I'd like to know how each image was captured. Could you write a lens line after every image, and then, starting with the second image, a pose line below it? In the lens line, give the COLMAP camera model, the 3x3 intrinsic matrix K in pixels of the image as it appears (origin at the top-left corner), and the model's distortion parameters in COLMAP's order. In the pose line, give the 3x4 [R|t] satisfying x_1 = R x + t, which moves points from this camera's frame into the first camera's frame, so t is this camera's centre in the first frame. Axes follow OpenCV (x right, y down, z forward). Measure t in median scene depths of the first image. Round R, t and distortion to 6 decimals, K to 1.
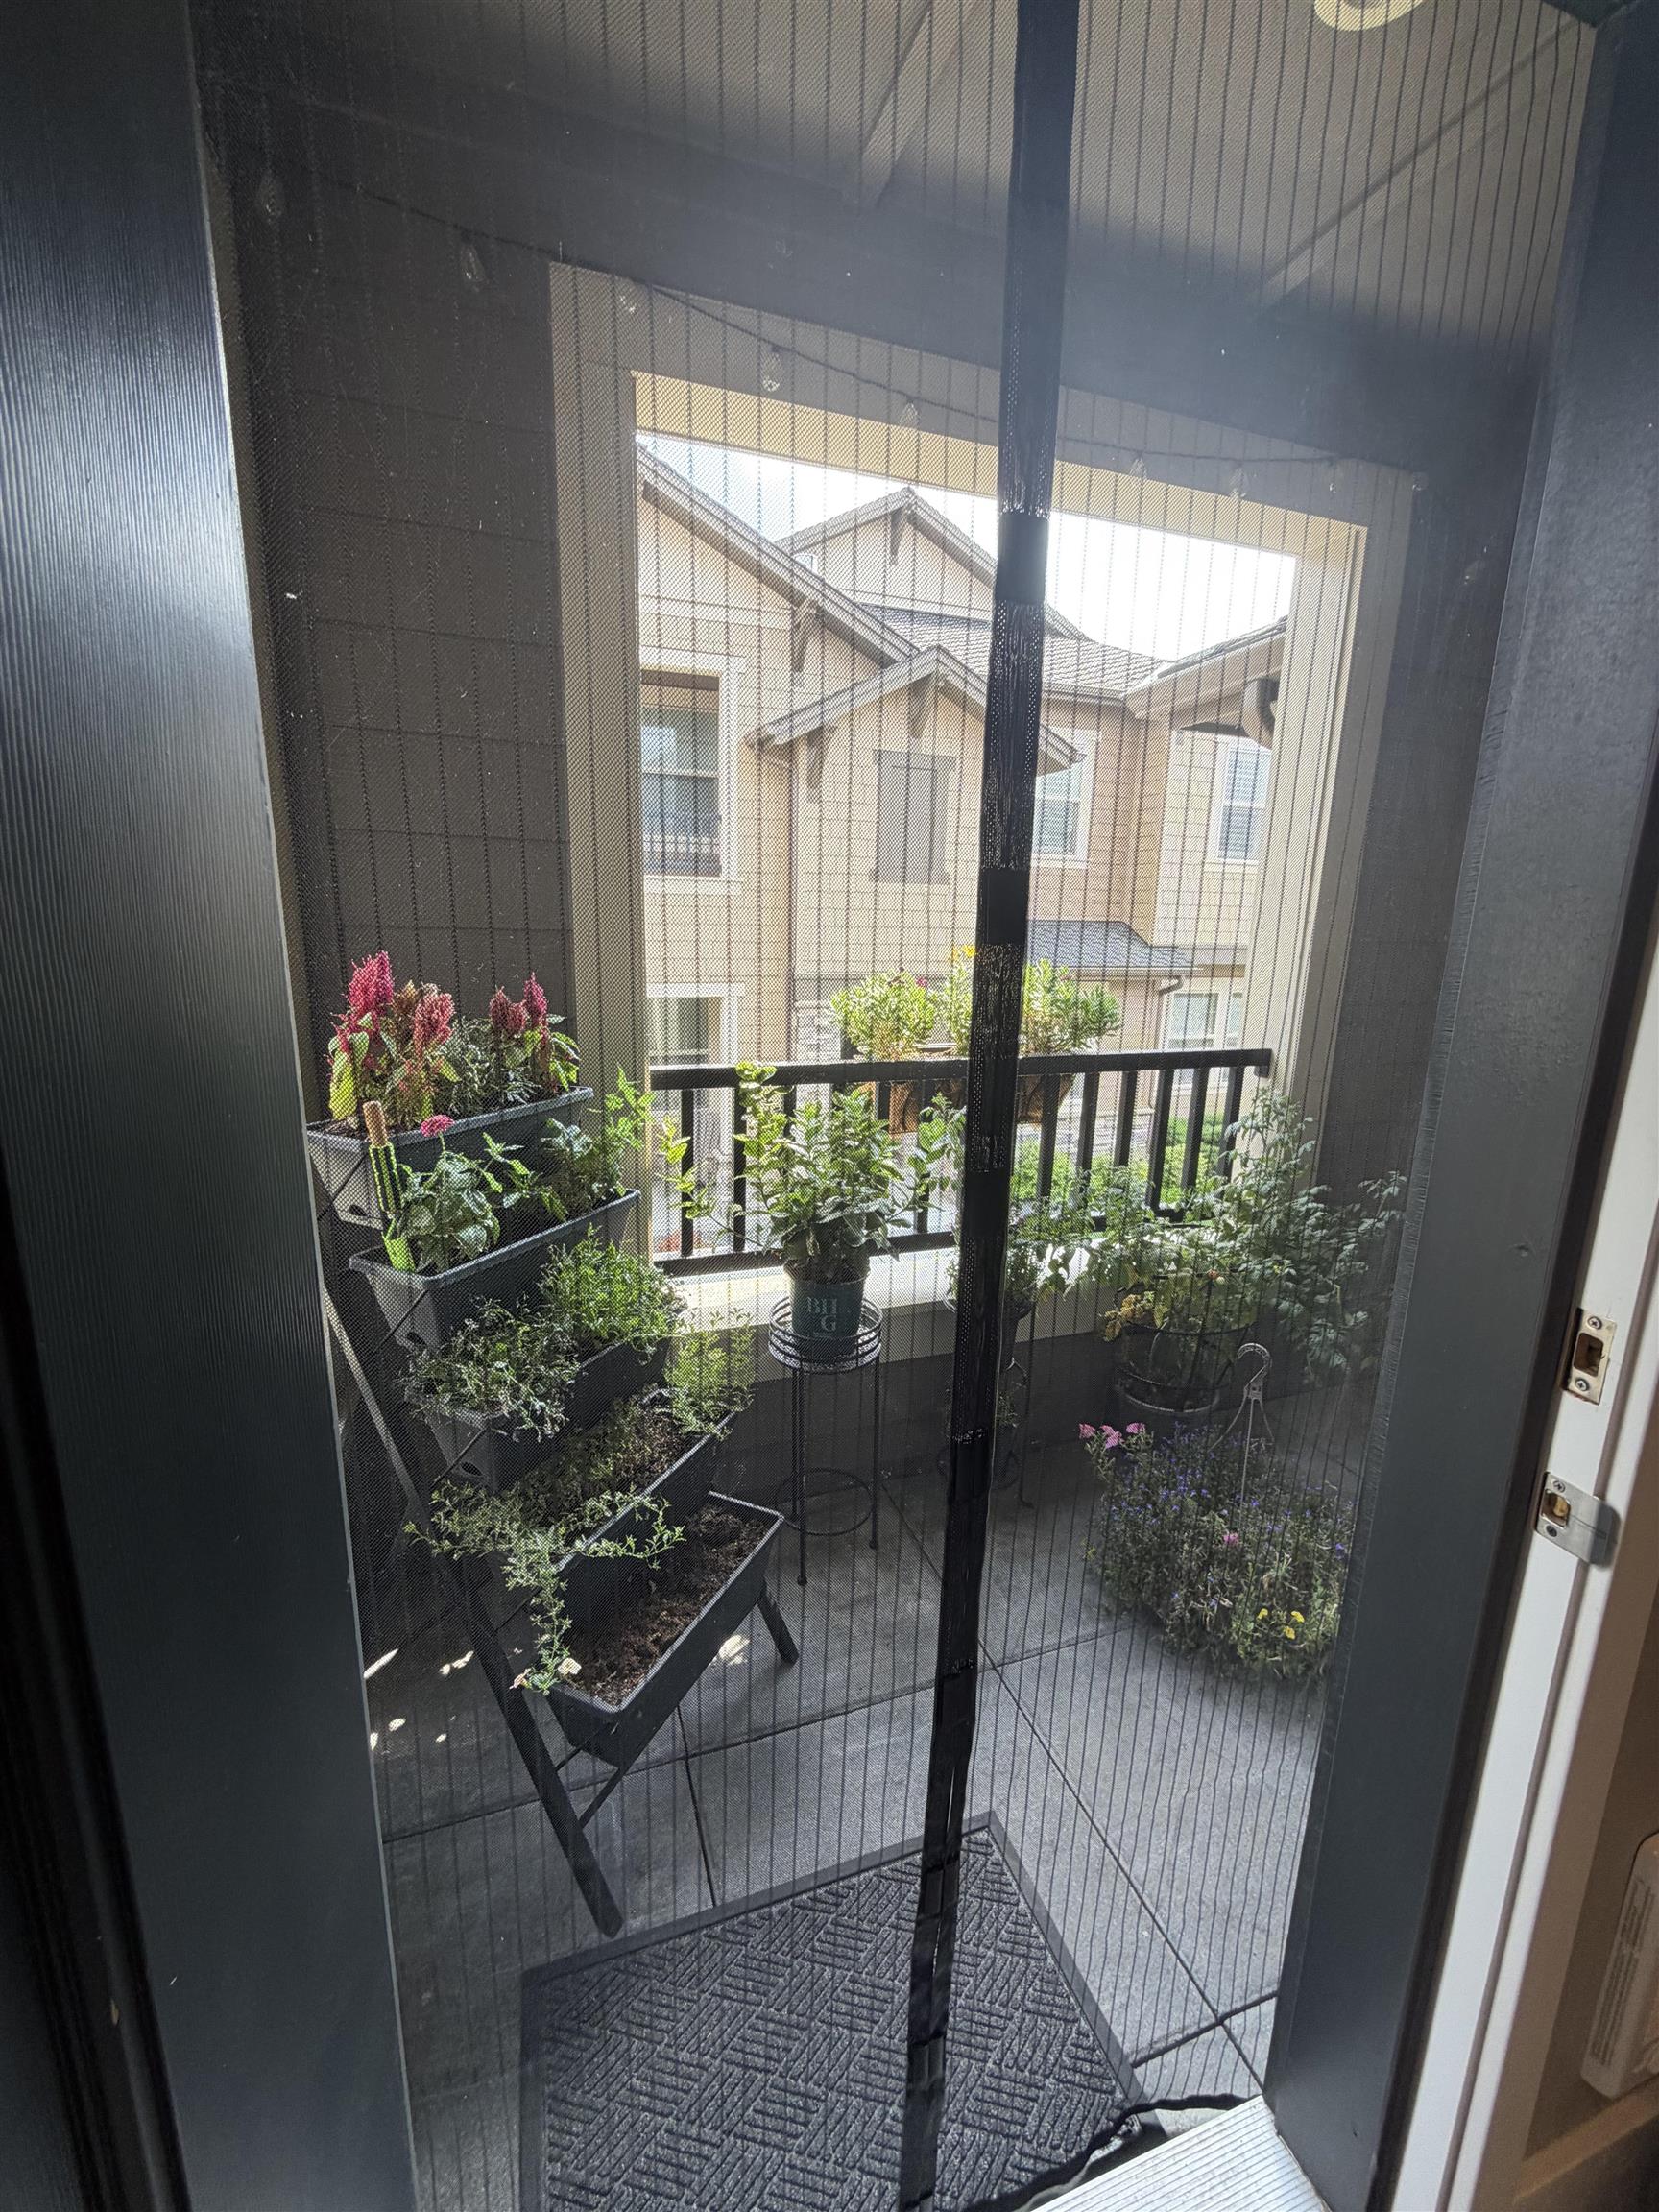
lens RADIAL K [[880.3, 0, 823.5], [0, 880.3, 1103.2], [0, 0, 1]] dist [0.002505, 0.000021]
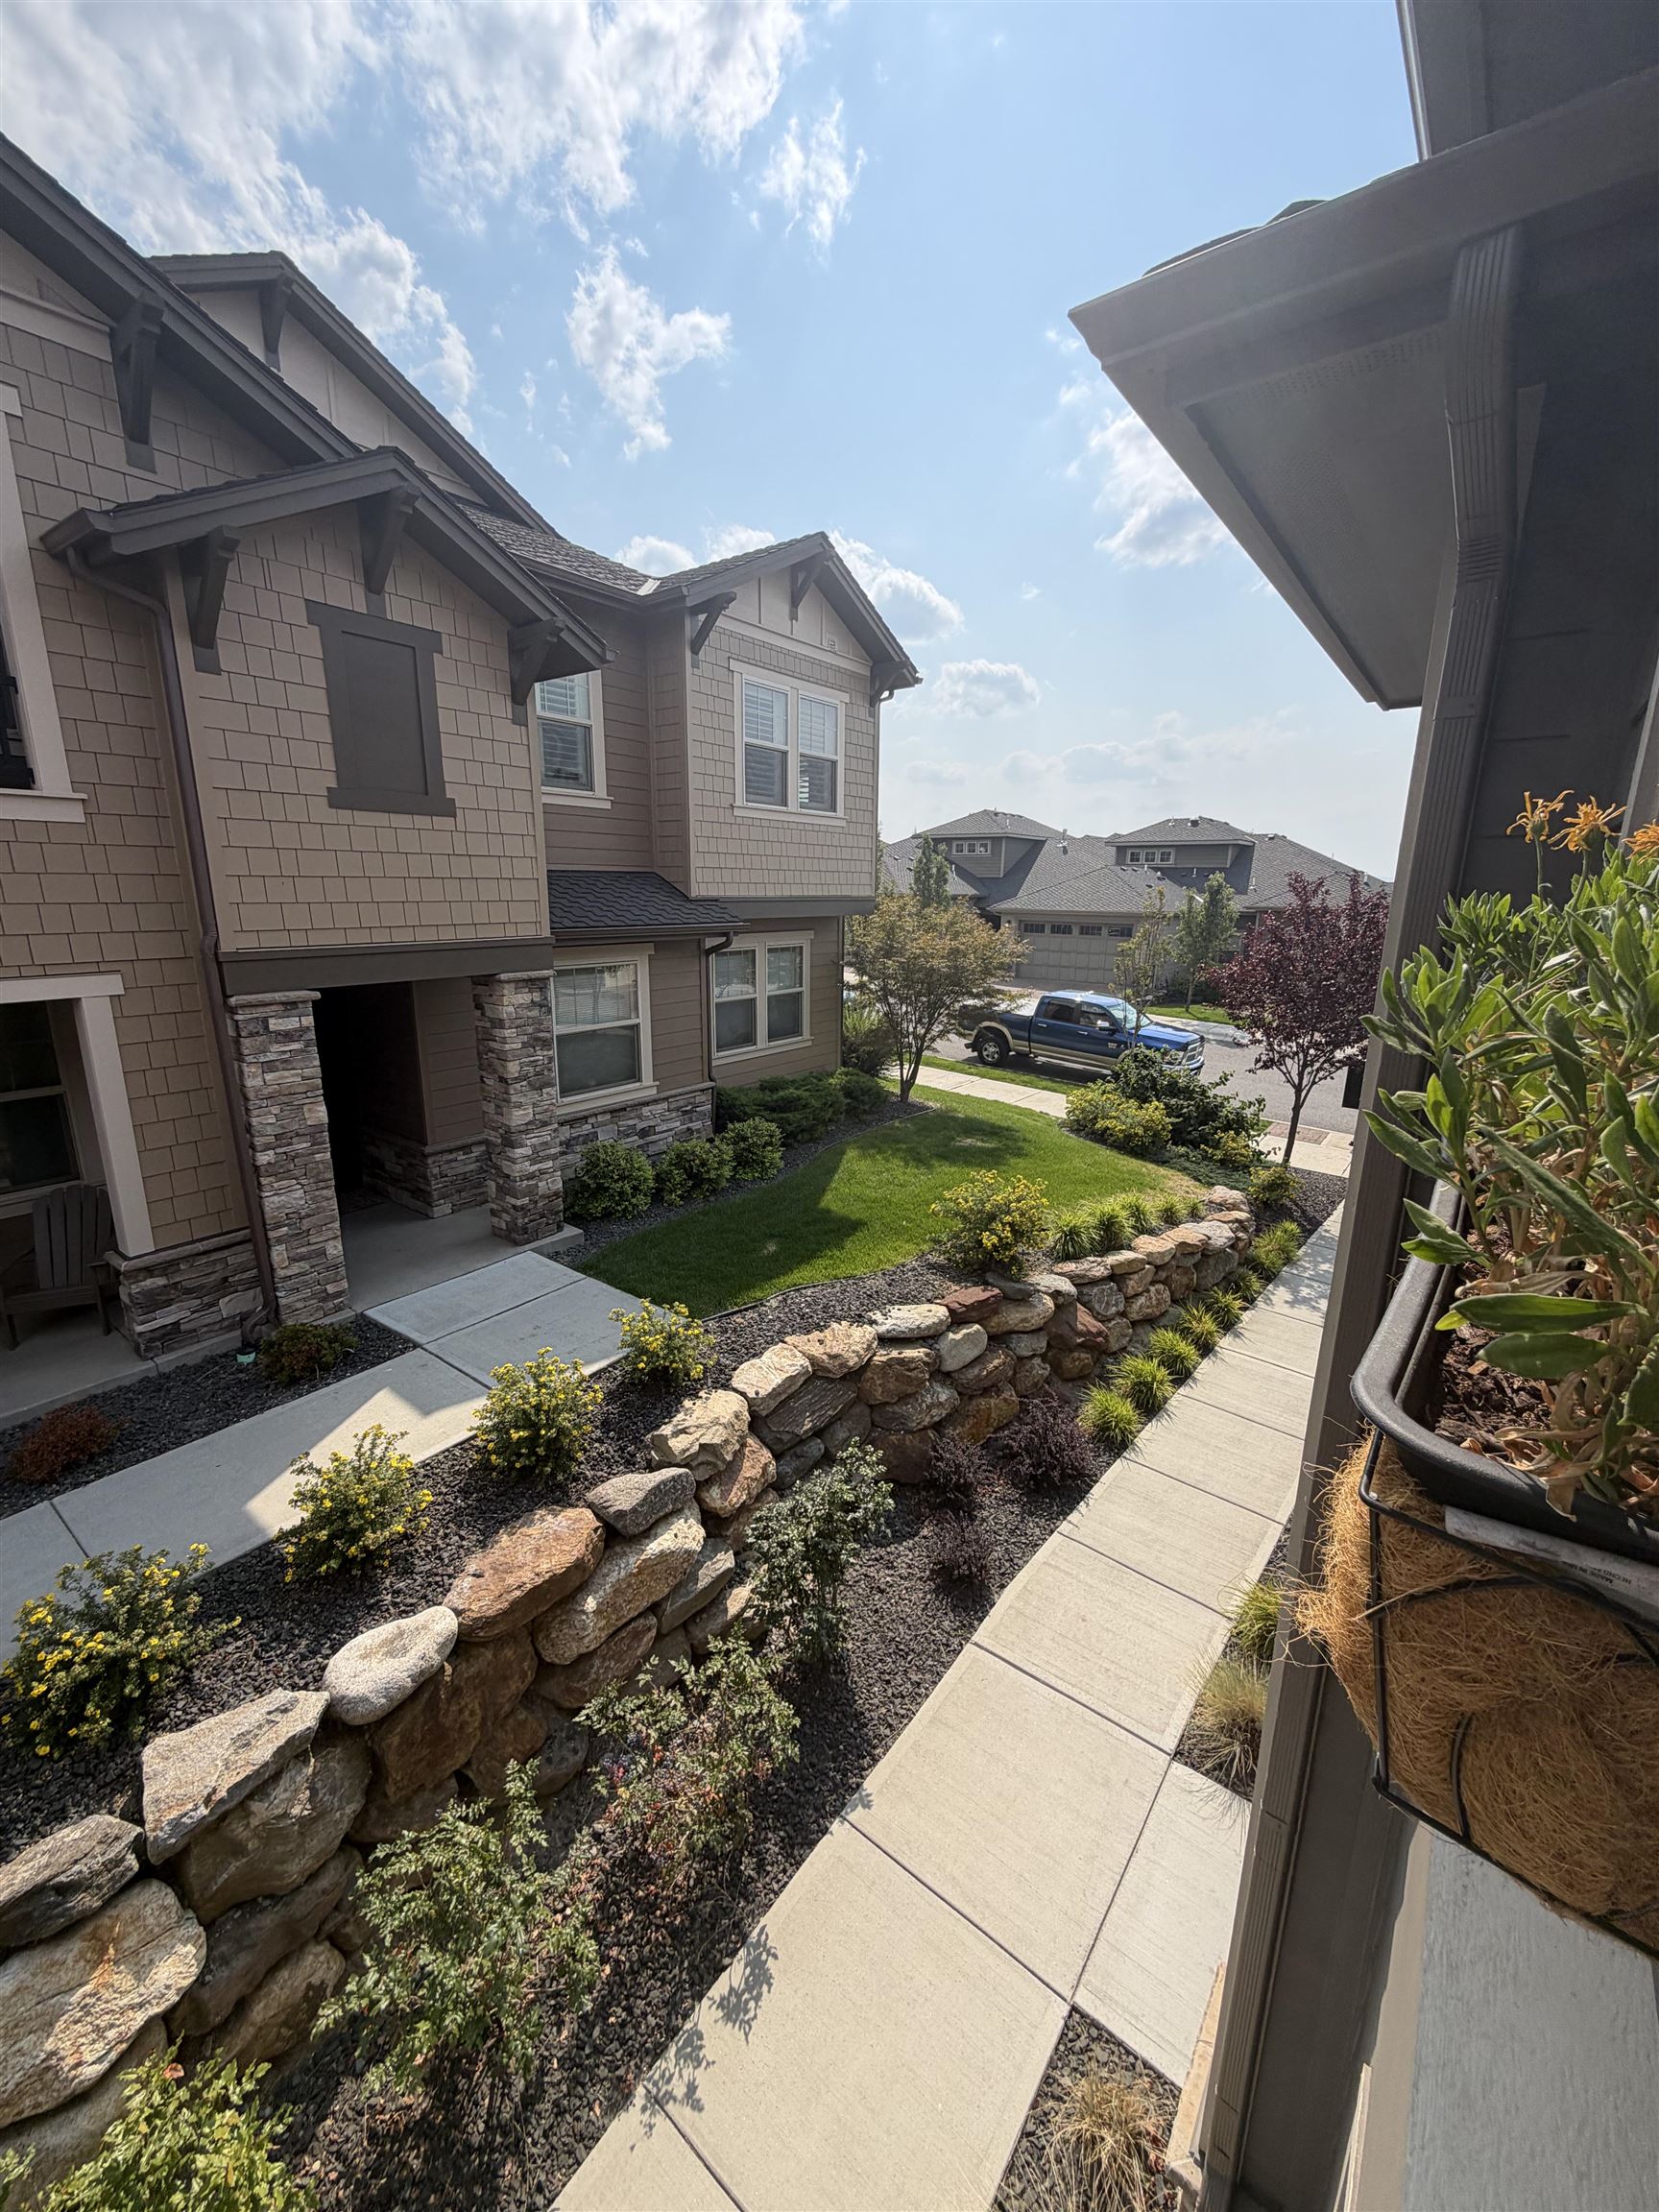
lens RADIAL K [[880.3, 0, 823.5], [0, 880.3, 1103.2], [0, 0, 1]] dist [0.002505, 0.000021]
pose [[0.832248, -0.144009, 0.535374, -0.029451], [0.122243, 0.989574, 0.076155, -0.038873], [-0.540759, 0.002066, 0.841175, 0.257191]]
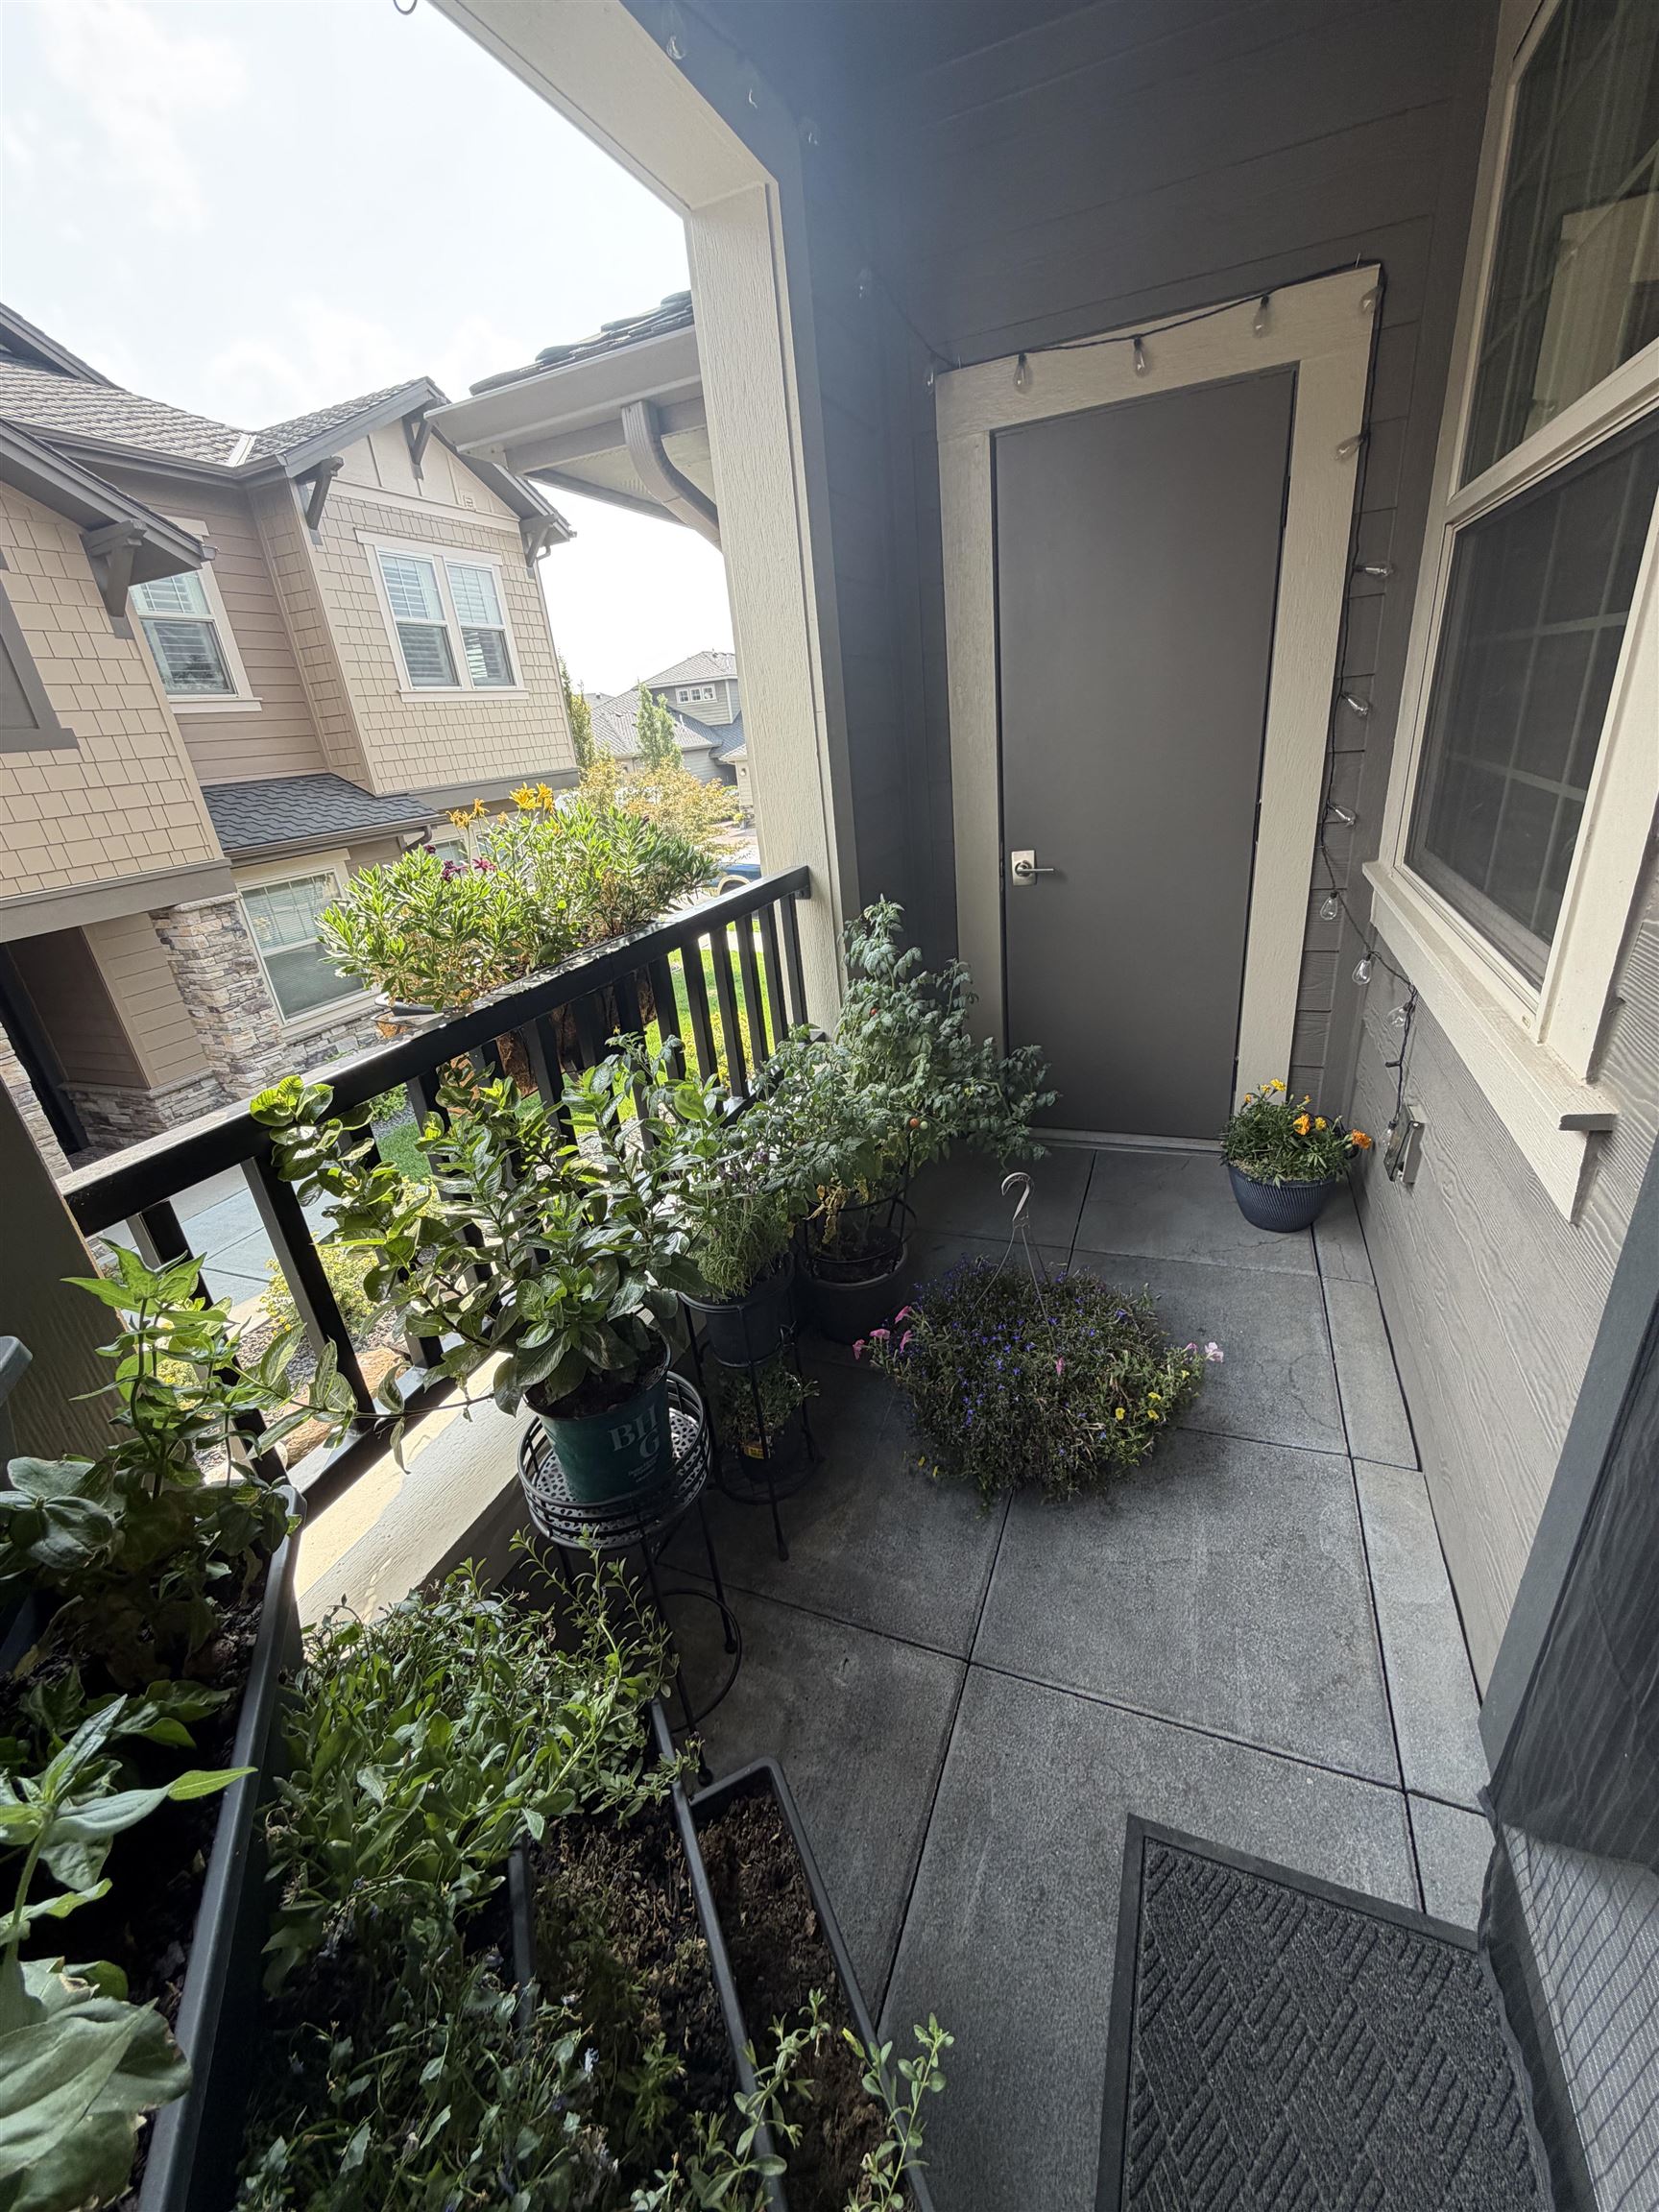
lens RADIAL K [[880.3, 0, 823.5], [0, 880.3, 1103.2], [0, 0, 1]] dist [0.002505, 0.000021]
pose [[0.646818, -0.377303, 0.662773, -0.049024], [0.265024, 0.926088, 0.268559, -0.022411], [-0.715114, 0.001941, 0.699005, 0.106900]]
